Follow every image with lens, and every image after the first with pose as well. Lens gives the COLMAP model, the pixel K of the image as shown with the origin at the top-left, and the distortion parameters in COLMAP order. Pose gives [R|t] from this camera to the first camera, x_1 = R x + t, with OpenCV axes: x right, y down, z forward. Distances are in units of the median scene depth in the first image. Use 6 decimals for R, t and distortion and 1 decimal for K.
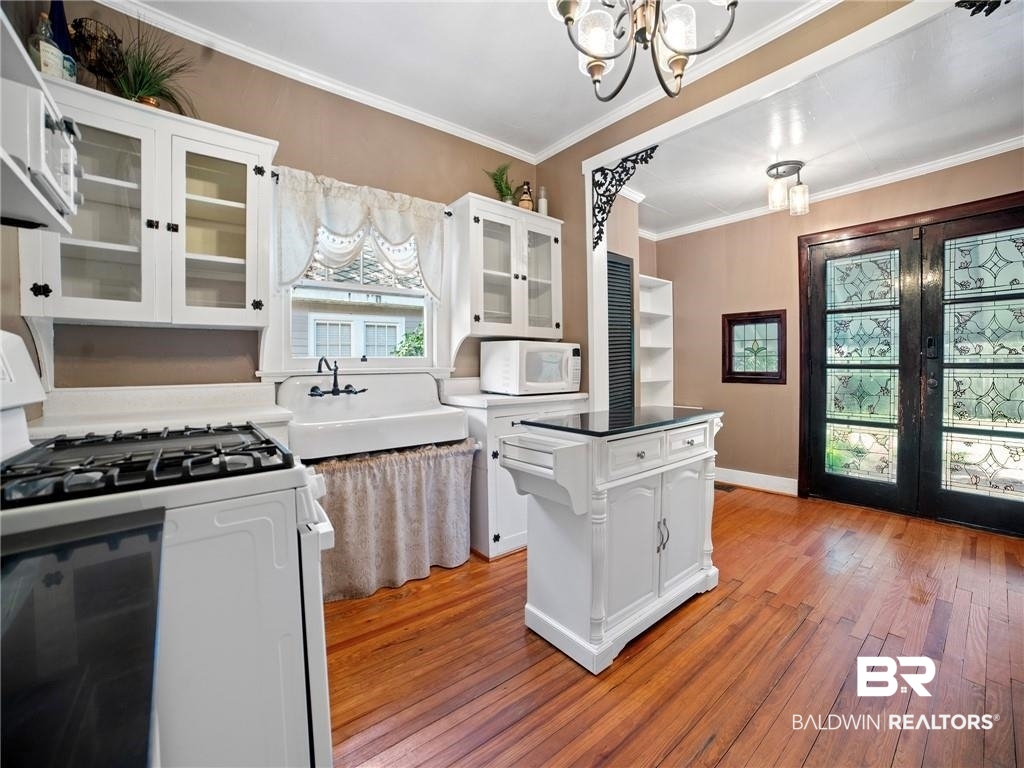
lens RADIAL K [[425.2, 0, 518.9], [0, 425.2, 370.2], [0, 0, 1]] dist [-0.103832, 0.034768]
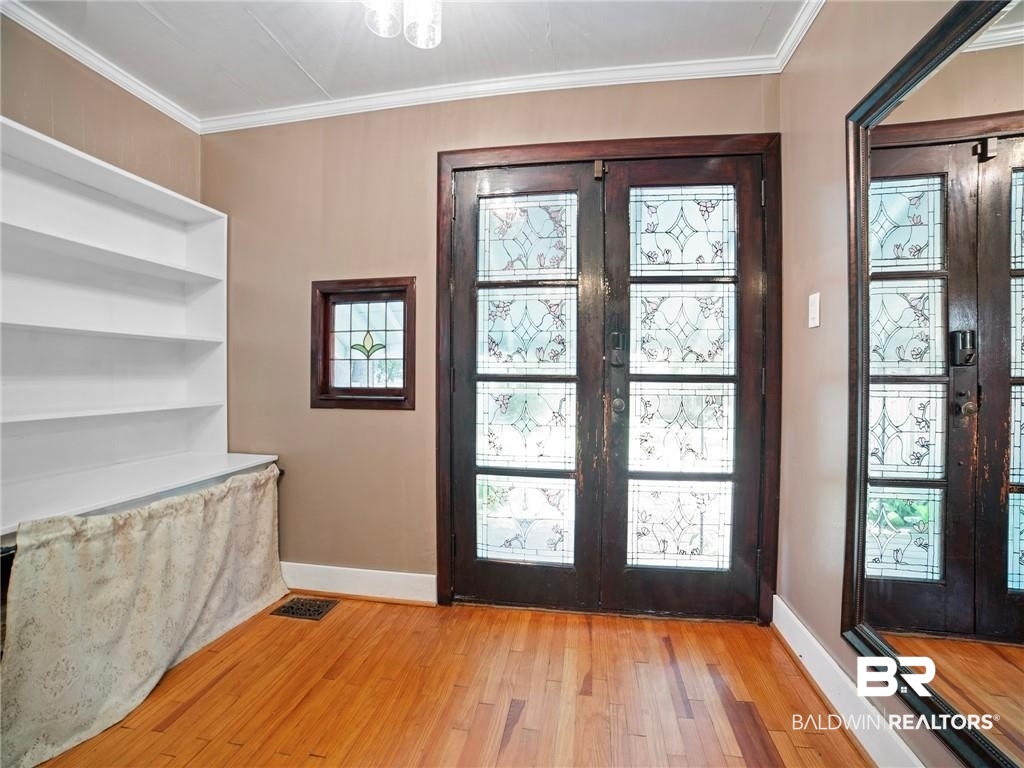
lens RADIAL K [[417.1, 0, 519.6], [0, 417.1, 381.9], [0, 0, 1]] dist [-0.095560, 0.032590]
pose [[0.753872, 0.001110, 0.657020, 0.486434], [0.000662, 0.999997, -0.002449, -0.002844], [-0.657020, 0.002281, 0.753869, 0.596674]]
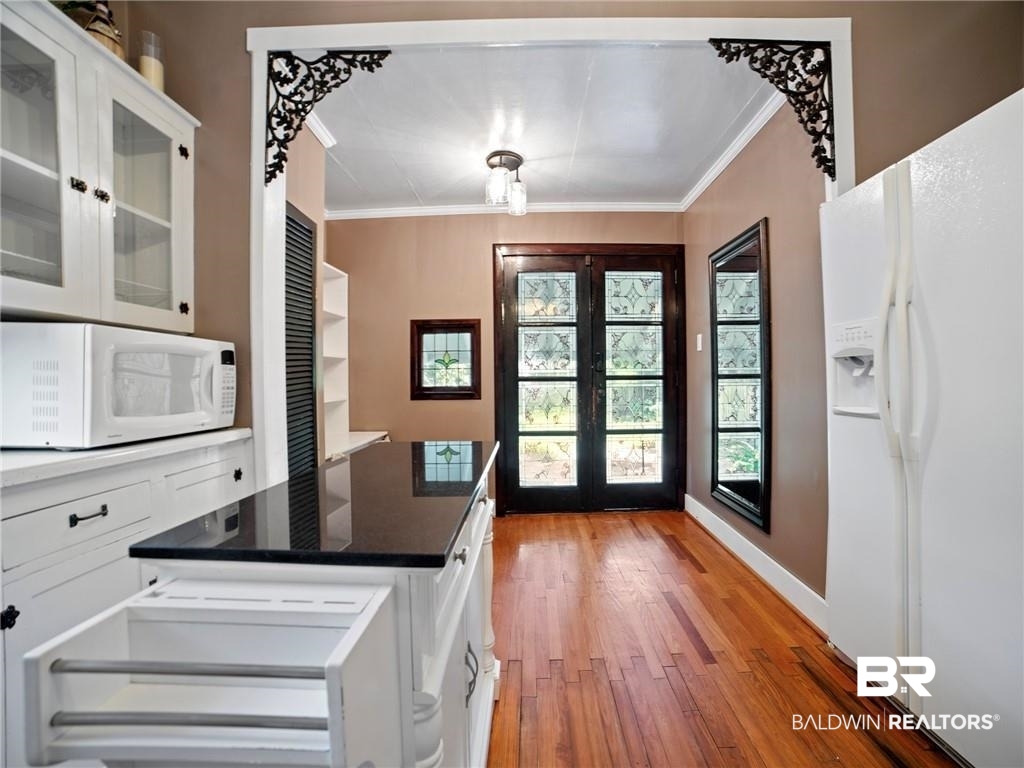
lens RADIAL K [[417.1, 0, 519.6], [0, 417.1, 381.9], [0, 0, 1]] dist [-0.095560, 0.032590]
pose [[0.647788, -0.009816, 0.761758, -0.020053], [0.018918, 0.999816, -0.003204, 0.000146], [-0.761586, 0.016486, 0.647854, 0.395162]]
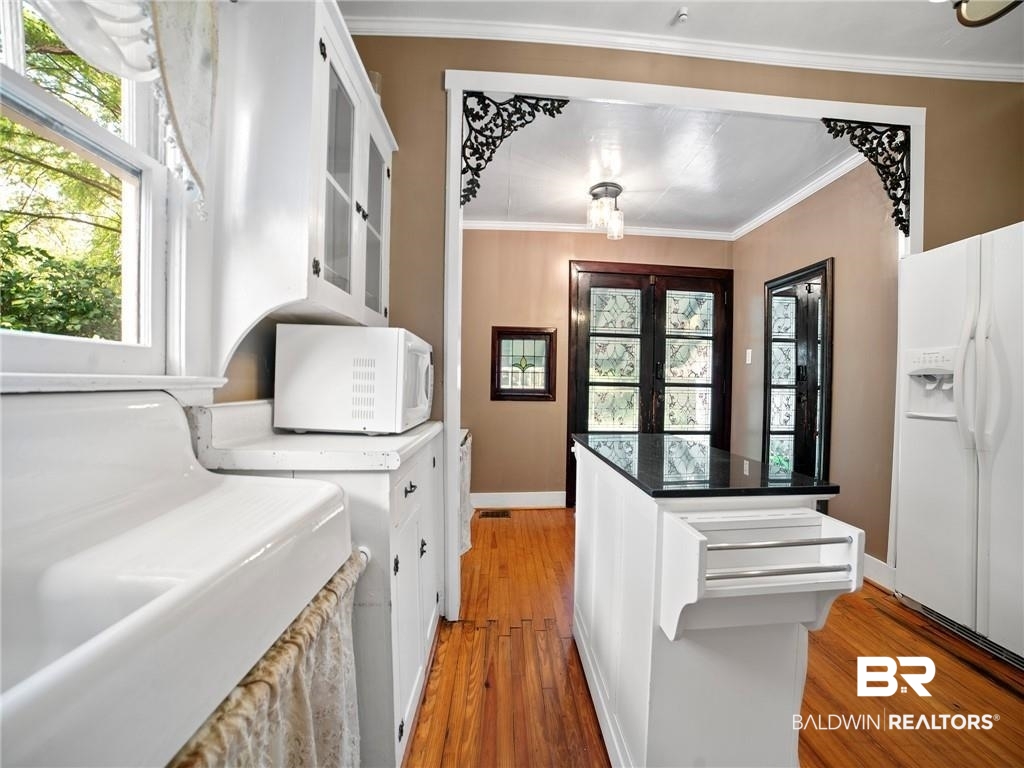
lens RADIAL K [[416.7, 0, 519.5], [0, 416.7, 390.8], [0, 0, 1]] dist [-0.098205, 0.033004]
pose [[0.591006, -0.001887, 0.806665, -0.308753], [-0.007224, 0.999945, 0.007631, 0.001927], [-0.806635, -0.010337, 0.590960, 0.570046]]
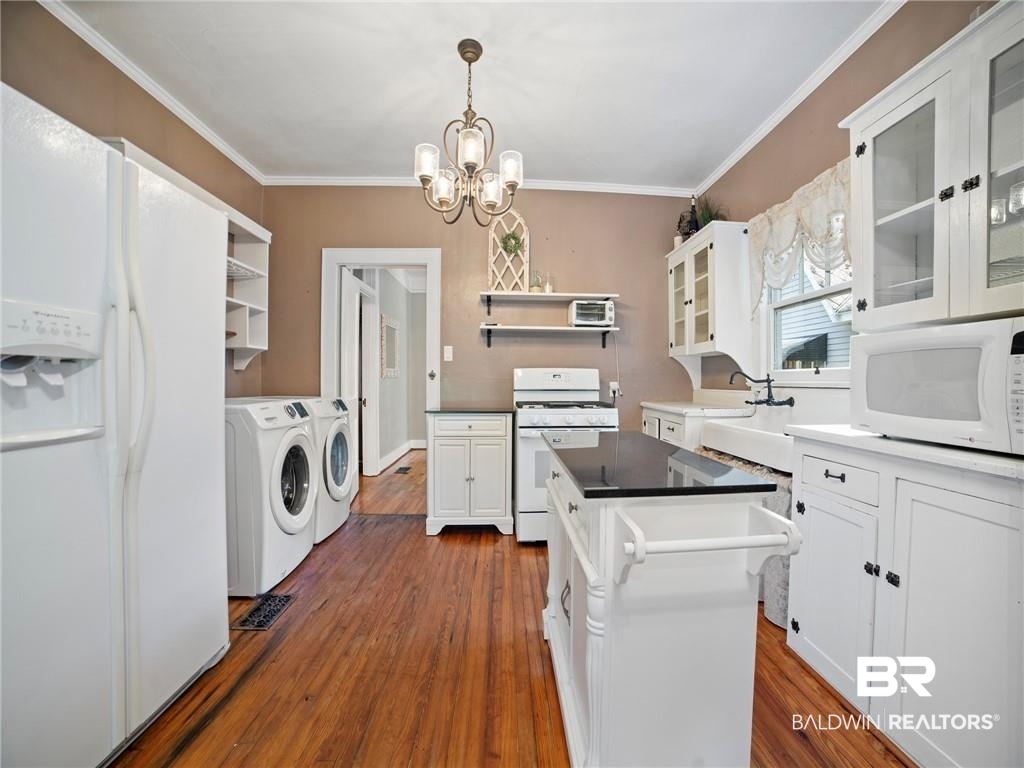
lens RADIAL K [[417.1, 0, 519.6], [0, 417.1, 381.9], [0, 0, 1]] dist [-0.095560, 0.032590]
pose [[-0.597159, 0.010097, -0.802059, 0.681903], [-0.007486, 0.999807, 0.018160, -0.013323], [0.802088, 0.016848, -0.596968, 0.933865]]
